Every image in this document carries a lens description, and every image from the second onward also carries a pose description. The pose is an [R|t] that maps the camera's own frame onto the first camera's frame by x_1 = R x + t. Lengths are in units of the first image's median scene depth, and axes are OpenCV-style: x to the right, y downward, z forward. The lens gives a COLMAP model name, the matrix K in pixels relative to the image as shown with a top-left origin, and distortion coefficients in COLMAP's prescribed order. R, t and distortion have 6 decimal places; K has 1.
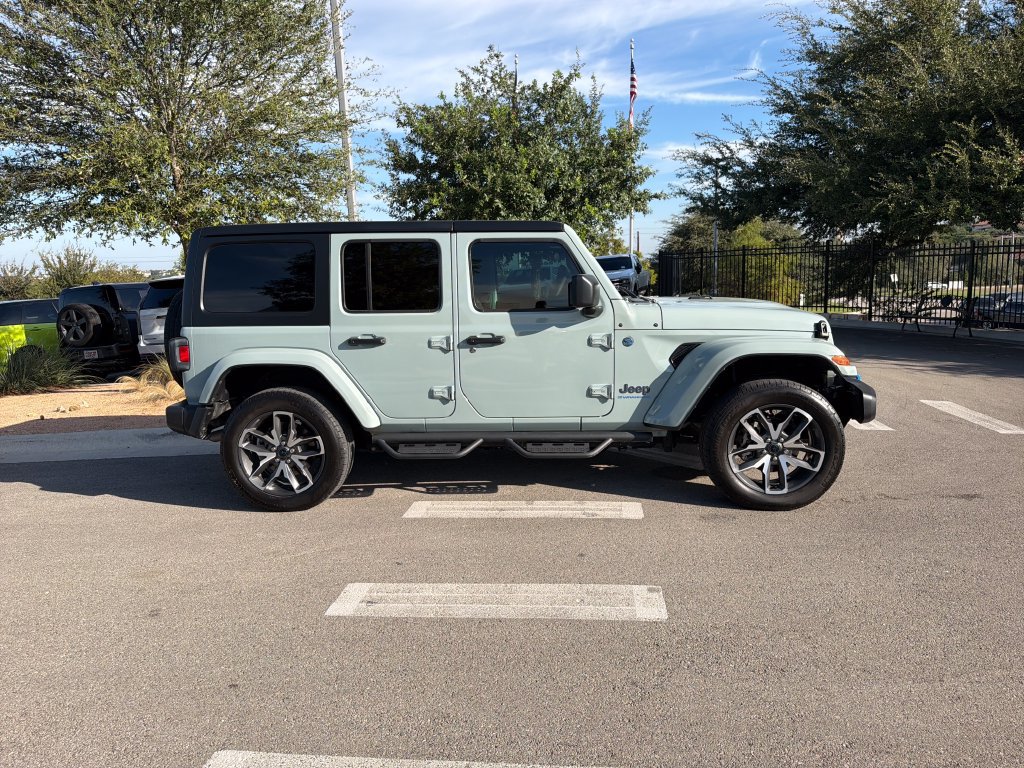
lens RADIAL K [[724.2, 0, 503.7], [0, 724.2, 387.9], [0, 0, 1]] dist [0.096278, -0.134211]
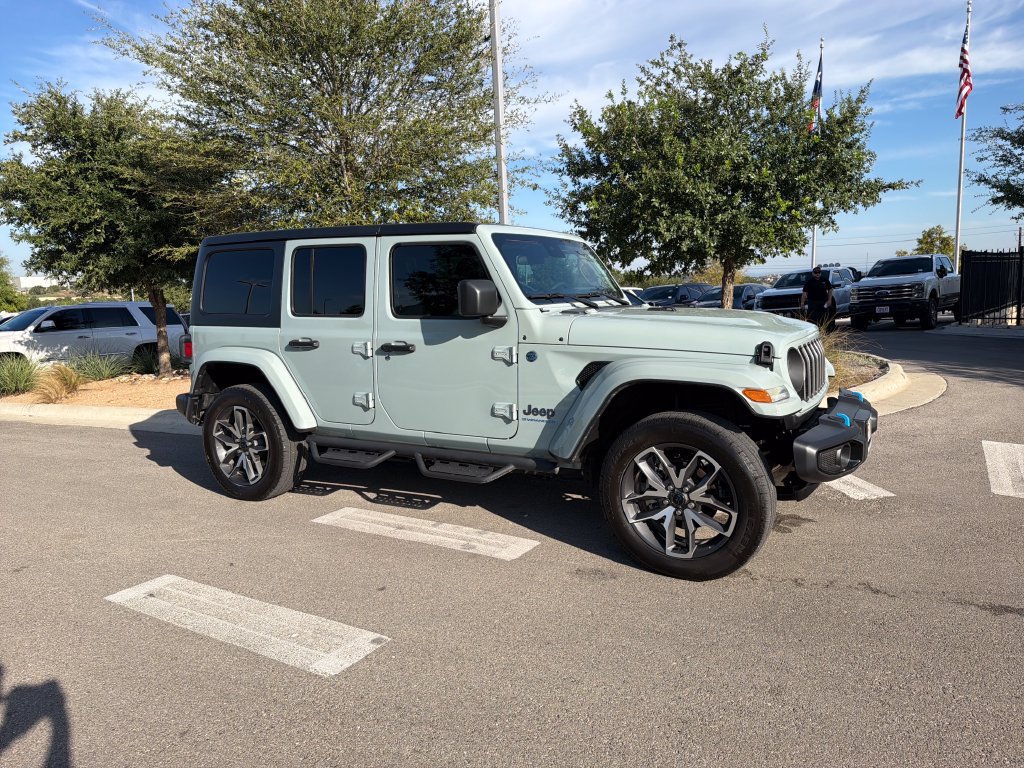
lens RADIAL K [[723.4, 0, 508.5], [0, 723.4, 380.4], [0, 0, 1]] dist [0.065133, -0.077804]
pose [[0.904343, 0.061069, -0.422416, 0.508999], [-0.067921, 0.997690, -0.001175, -0.031764], [0.421368, 0.029754, 0.906401, 0.194978]]
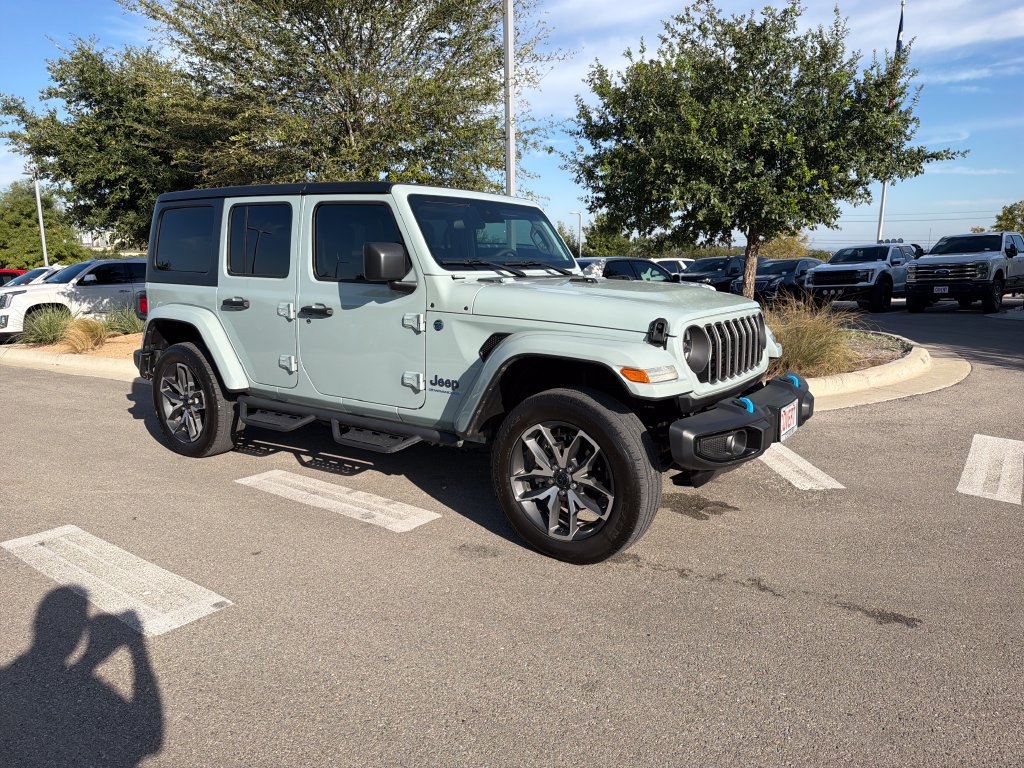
lens RADIAL K [[727.9, 0, 506.0], [0, 727.9, 383.2], [0, 0, 1]] dist [0.058835, -0.078519]
pose [[0.859839, 0.119805, -0.496310, 0.658559], [-0.107335, 0.992772, 0.053694, -0.049937], [0.499155, 0.007103, 0.866483, 0.300376]]
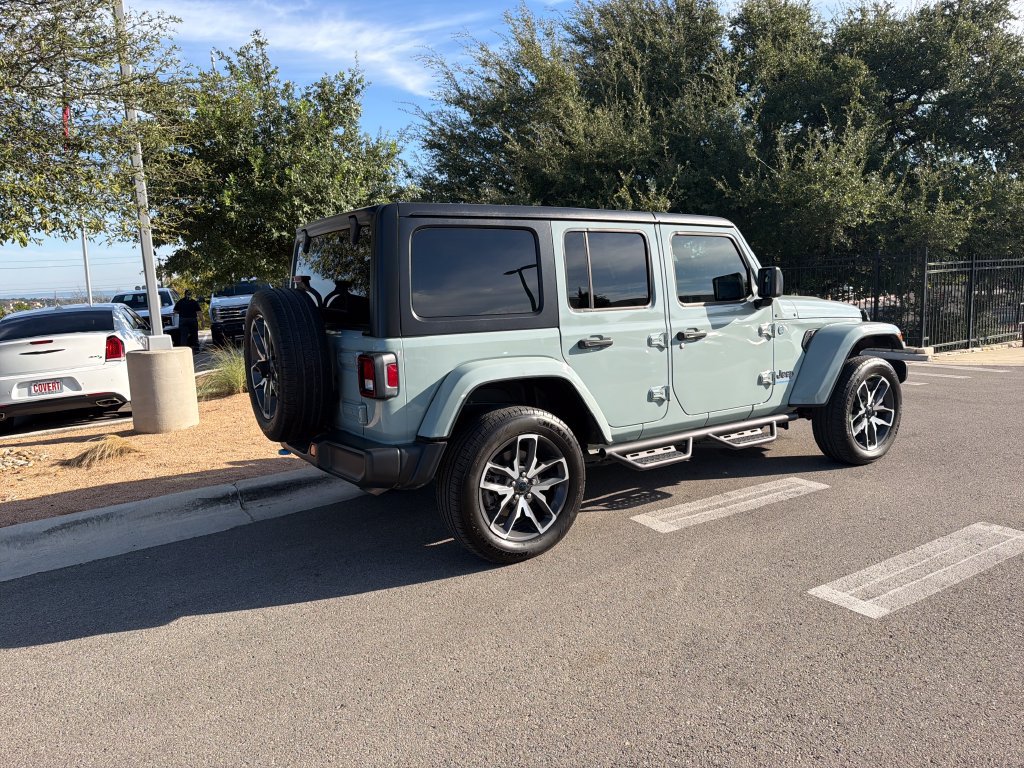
lens RADIAL K [[731.9, 0, 517.5], [0, 731.9, 377.2], [0, 0, 1]] dist [0.056401, -0.089666]
pose [[0.787539, -0.076649, 0.611479, -0.810028], [0.110974, 0.993653, -0.018372, -0.017379], [-0.606190, 0.082327, 0.791047, 0.363066]]
